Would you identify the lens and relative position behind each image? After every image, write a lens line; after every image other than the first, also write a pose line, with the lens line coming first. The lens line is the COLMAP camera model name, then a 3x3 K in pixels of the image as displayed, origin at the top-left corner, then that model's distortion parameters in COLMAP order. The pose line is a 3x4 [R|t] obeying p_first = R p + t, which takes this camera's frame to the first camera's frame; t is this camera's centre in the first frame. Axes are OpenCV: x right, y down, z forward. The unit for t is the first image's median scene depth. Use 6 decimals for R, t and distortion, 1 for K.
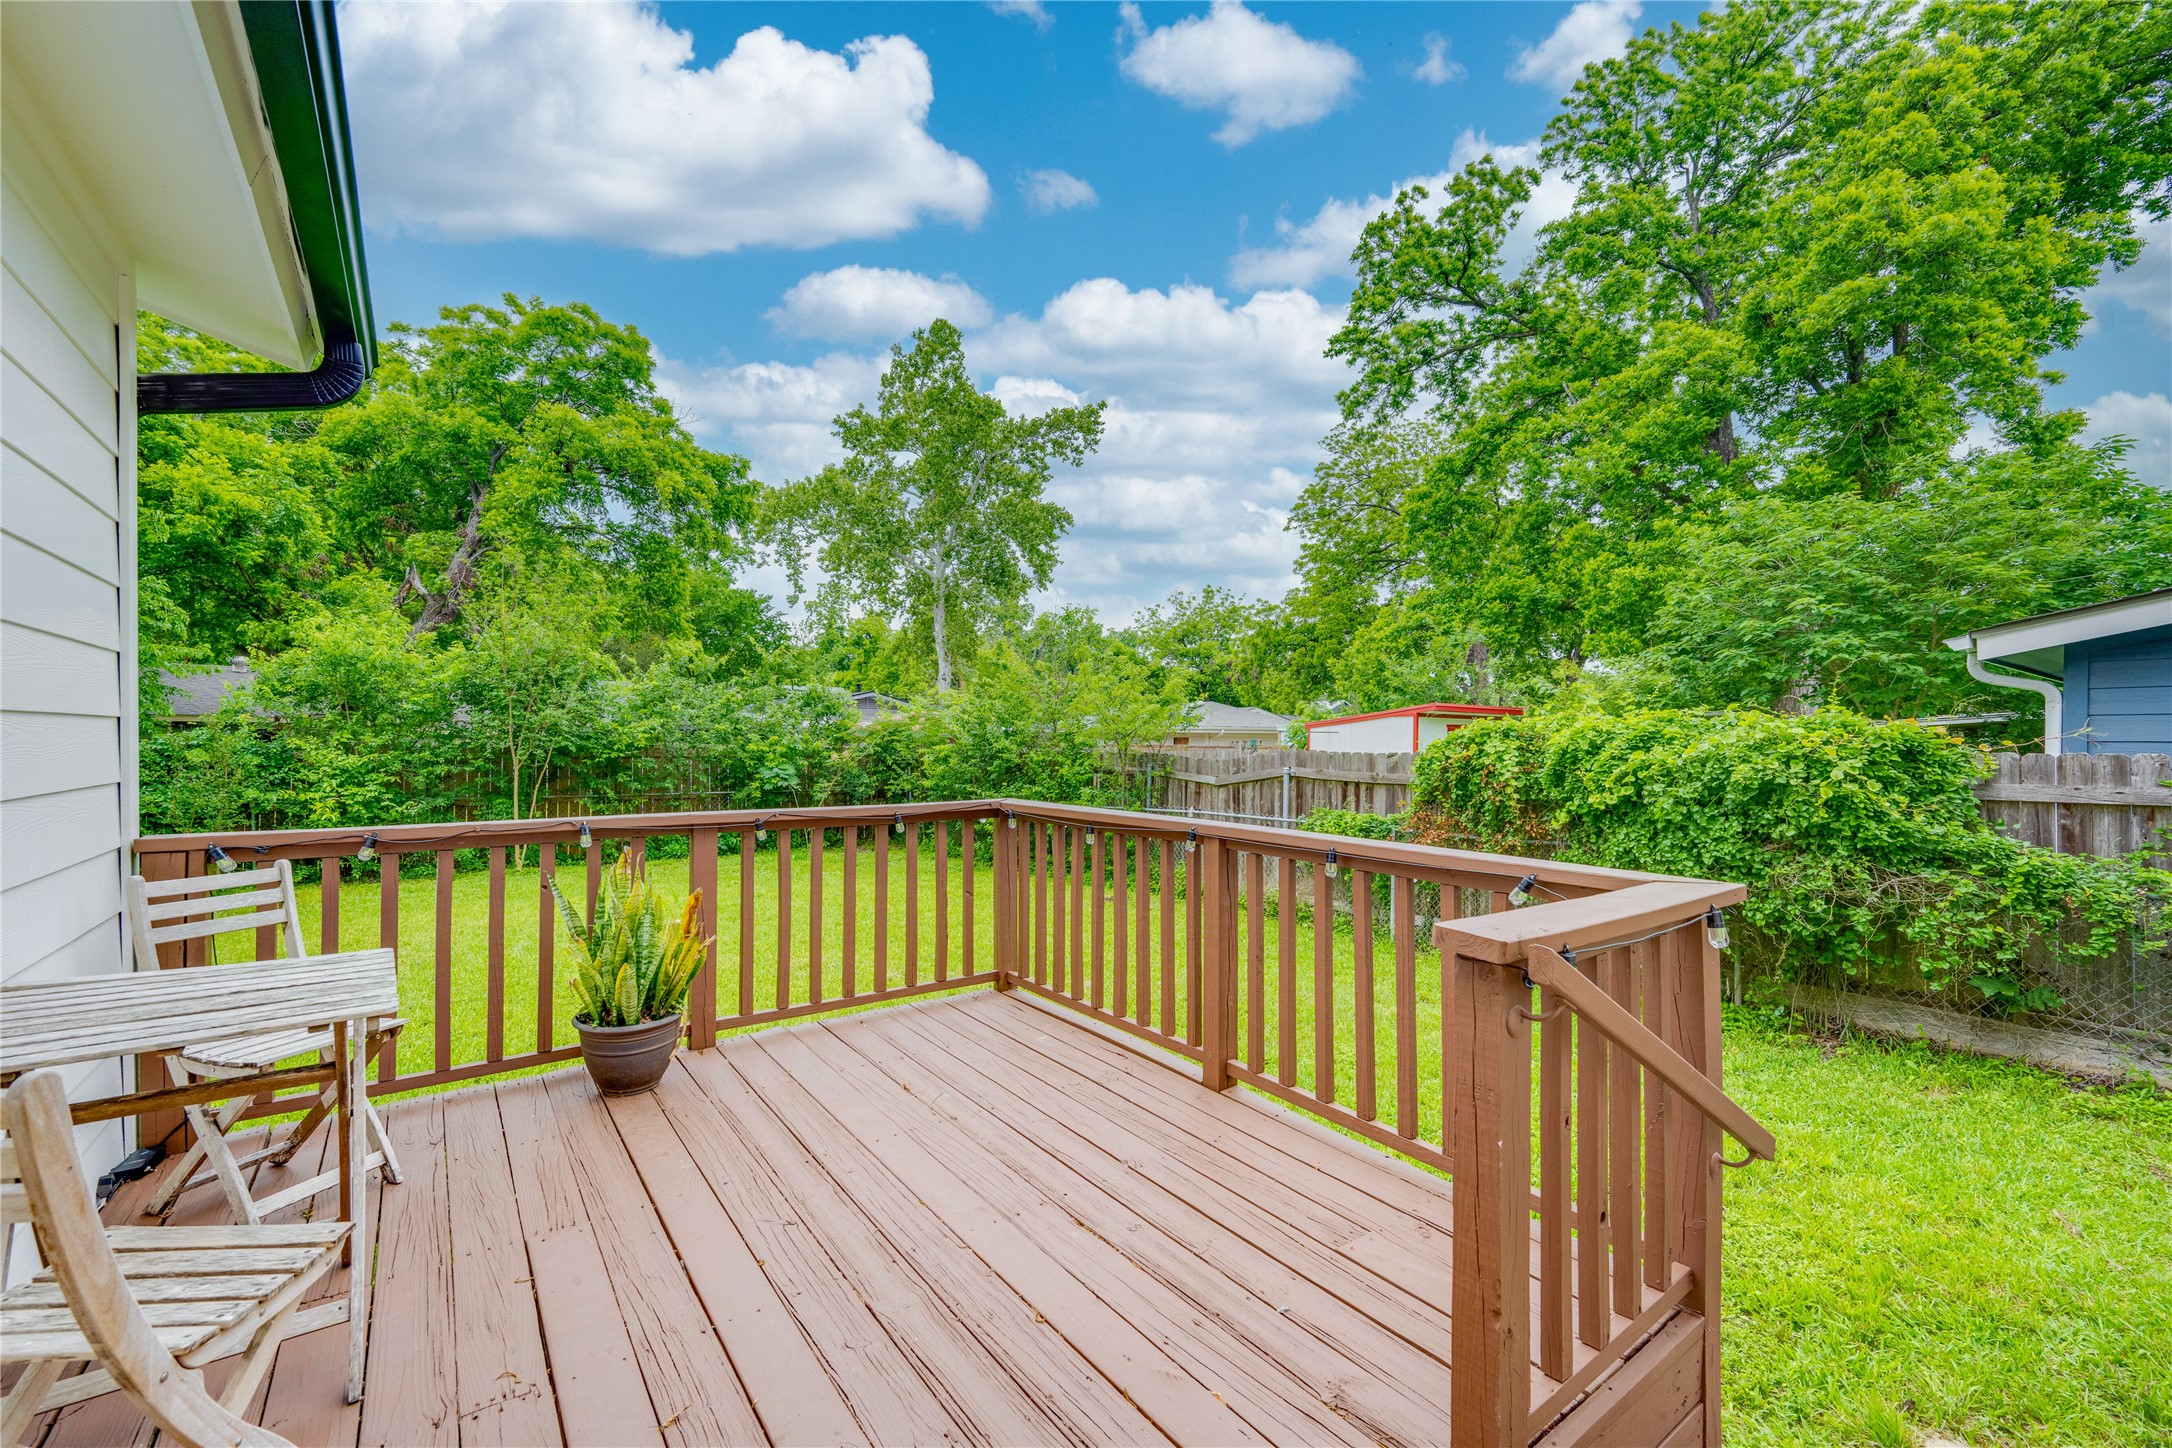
lens RADIAL K [[911.7, 0, 1090.9], [0, 911.7, 747.2], [0, 0, 1]] dist [0.013545, -0.000103]
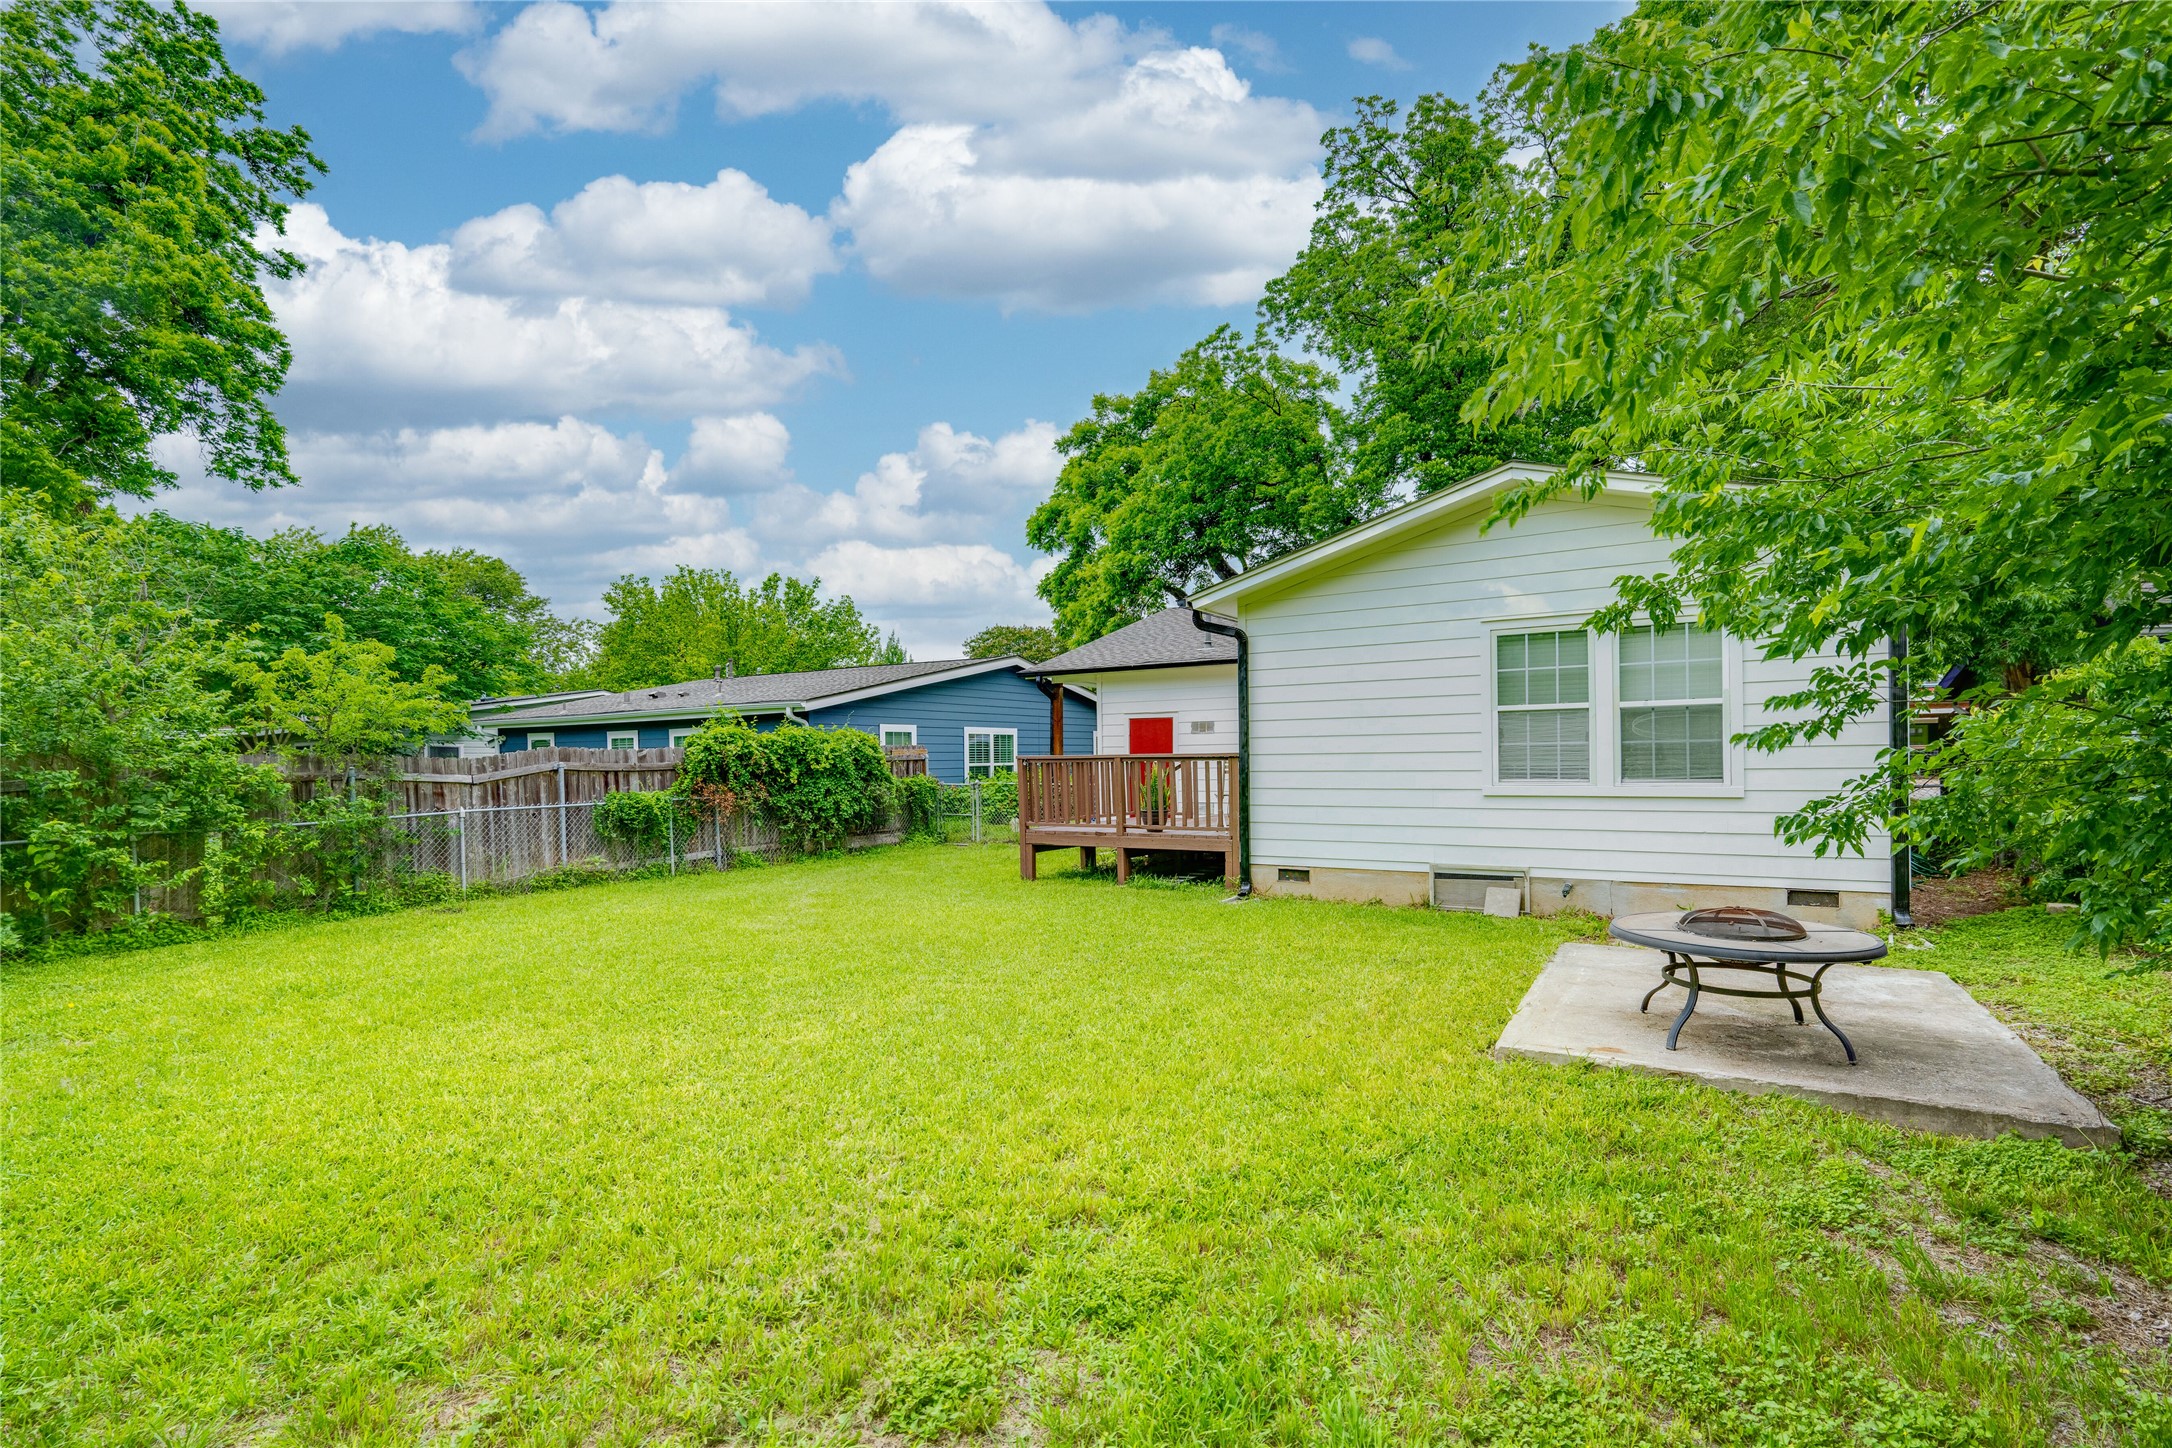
lens RADIAL K [[999.2, 0, 1122.1], [0, 999.2, 747.3], [0, 0, 1]] dist [-0.005494, -0.000240]
pose [[-0.416497, 0.011321, 0.909067, -0.533769], [0.020997, 0.999776, -0.002831, 0.008894], [-0.908895, 0.017909, -0.416641, 0.366650]]
